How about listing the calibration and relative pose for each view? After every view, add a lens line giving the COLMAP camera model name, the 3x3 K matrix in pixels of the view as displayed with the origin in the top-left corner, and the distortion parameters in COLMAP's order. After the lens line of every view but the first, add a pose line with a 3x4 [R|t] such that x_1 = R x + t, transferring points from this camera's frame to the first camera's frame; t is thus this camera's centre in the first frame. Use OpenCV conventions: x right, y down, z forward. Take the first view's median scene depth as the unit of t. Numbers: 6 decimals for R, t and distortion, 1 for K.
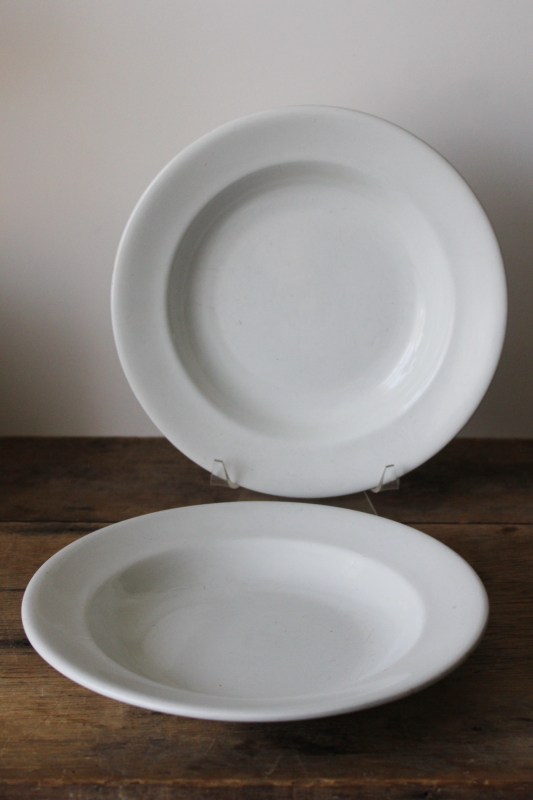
lens RADIAL K [[1117.4, 0, 240.9], [0, 1117.4, 398.8], [0, 0, 1]] dist [-0.027160, -0.076661]
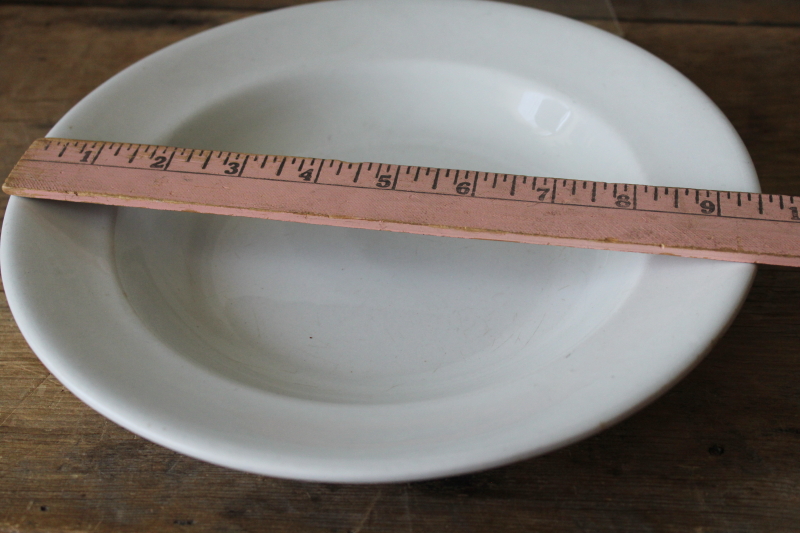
lens RADIAL K [[1117.4, 0, 400.0], [0, 1117.4, 266.5], [0, 0, 1]] dist [-0.027160, -0.076661]
pose [[0.994839, 0.037620, -0.094238, 0.099469], [0.003404, 0.915836, 0.401537, -0.036609], [0.101412, -0.399785, 0.910981, 0.496512]]
